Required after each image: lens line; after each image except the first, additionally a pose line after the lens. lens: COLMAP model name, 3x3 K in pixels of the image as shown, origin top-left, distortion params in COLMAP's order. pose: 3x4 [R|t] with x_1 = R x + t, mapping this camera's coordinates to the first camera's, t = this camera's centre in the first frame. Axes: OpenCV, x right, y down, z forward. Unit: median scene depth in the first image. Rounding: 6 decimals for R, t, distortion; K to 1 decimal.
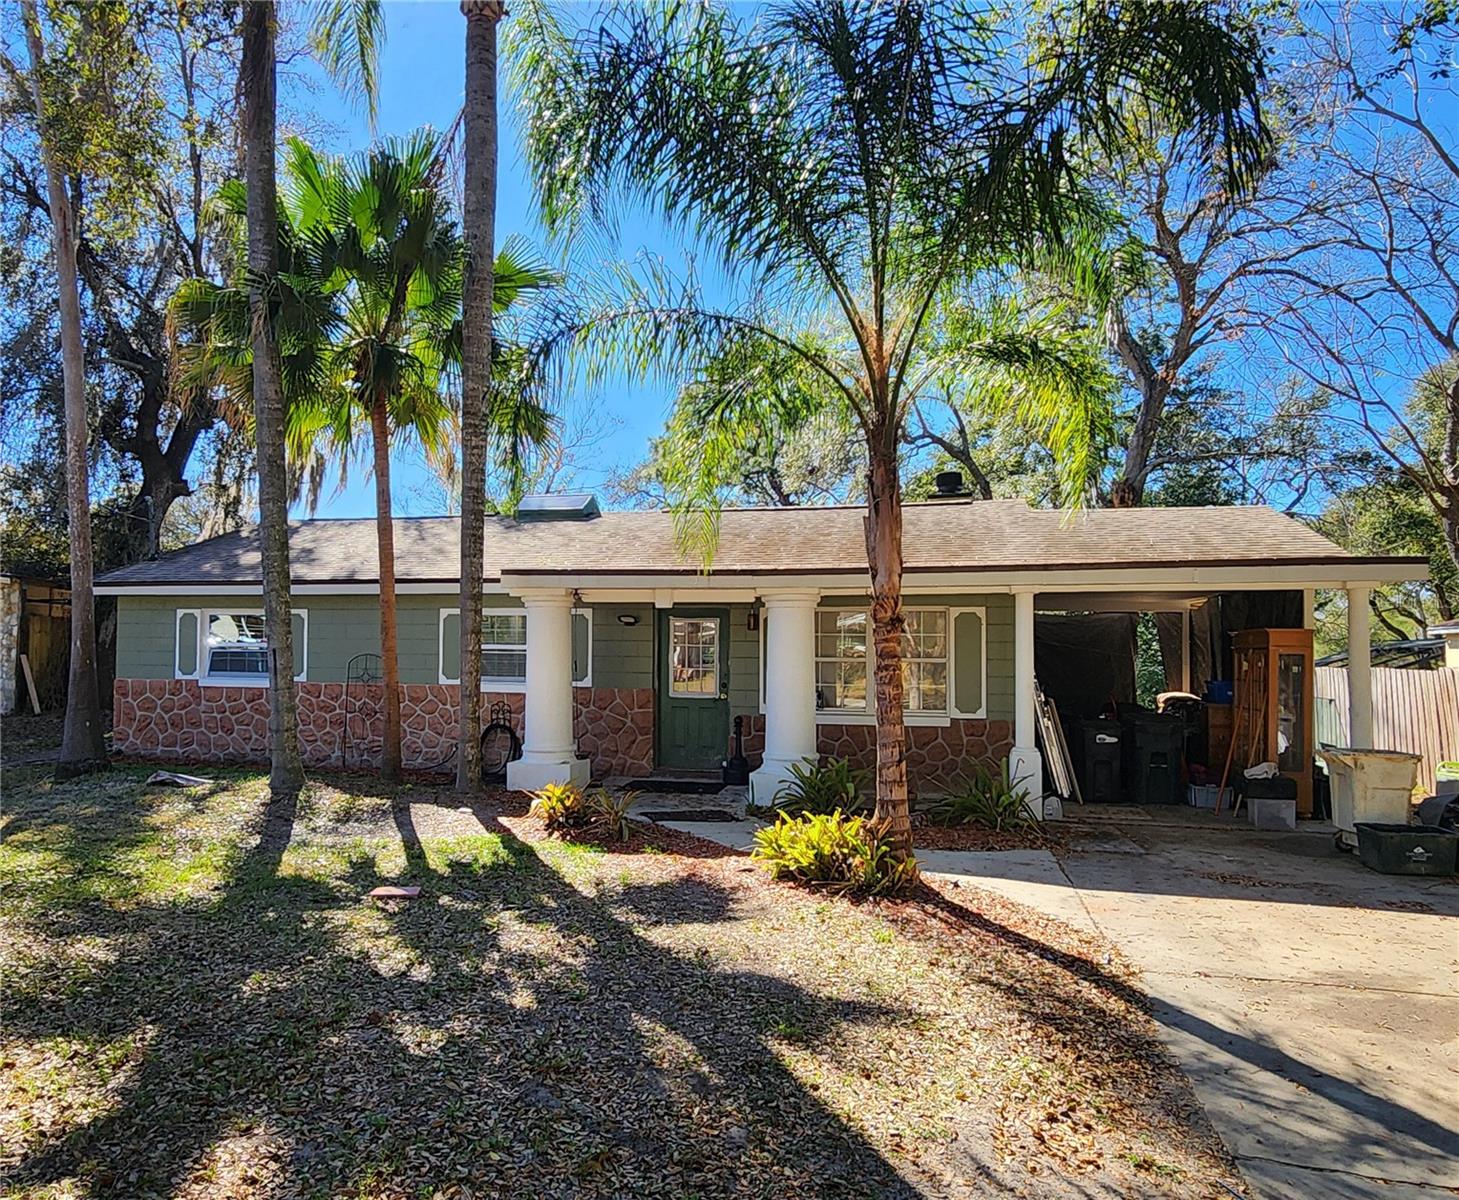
lens RADIAL K [[1058.2, 0, 729.5], [0, 1058.2, 600.0], [0, 0, 1]] dist [0.000222, 0.004338]
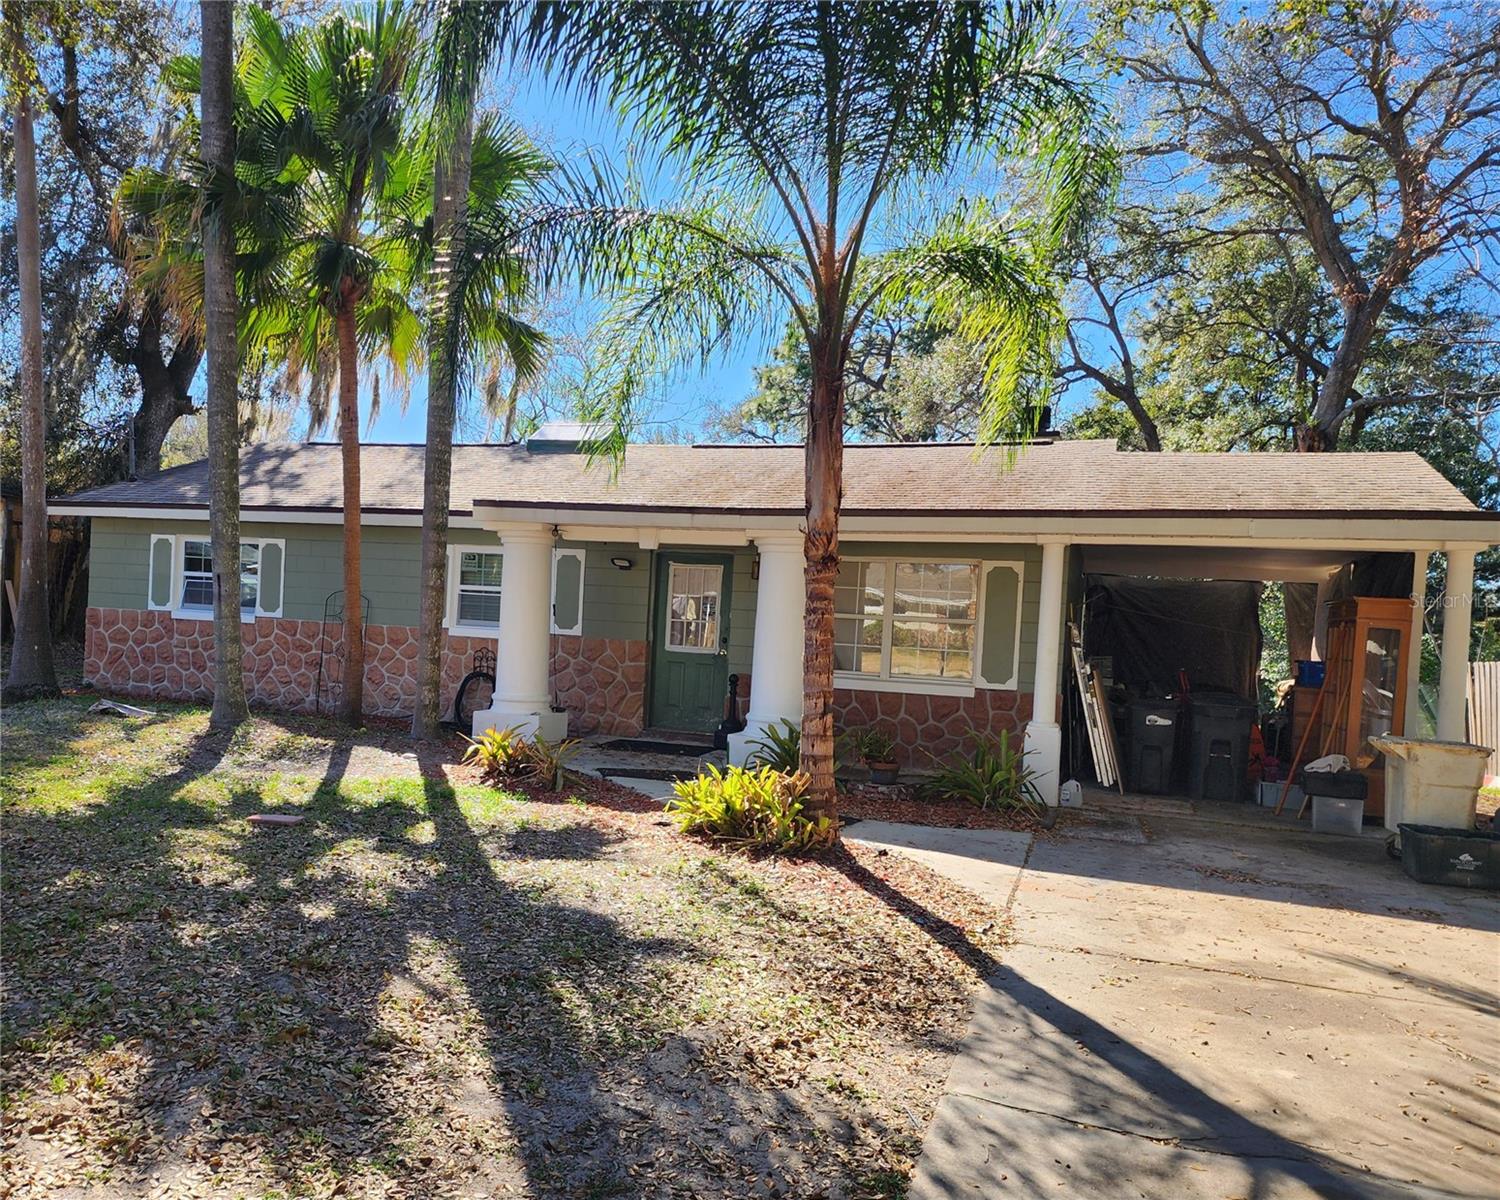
lens RADIAL K [[1222.9, 0, 684.0], [0, 1222.9, 629.8], [0, 0, 1]] dist [0.115427, -0.147037]
pose [[0.992533, 0.043630, -0.113904, 0.095954], [-0.036796, 0.997433, 0.061428, 0.011874], [0.116292, -0.056778, 0.991591, -0.034691]]
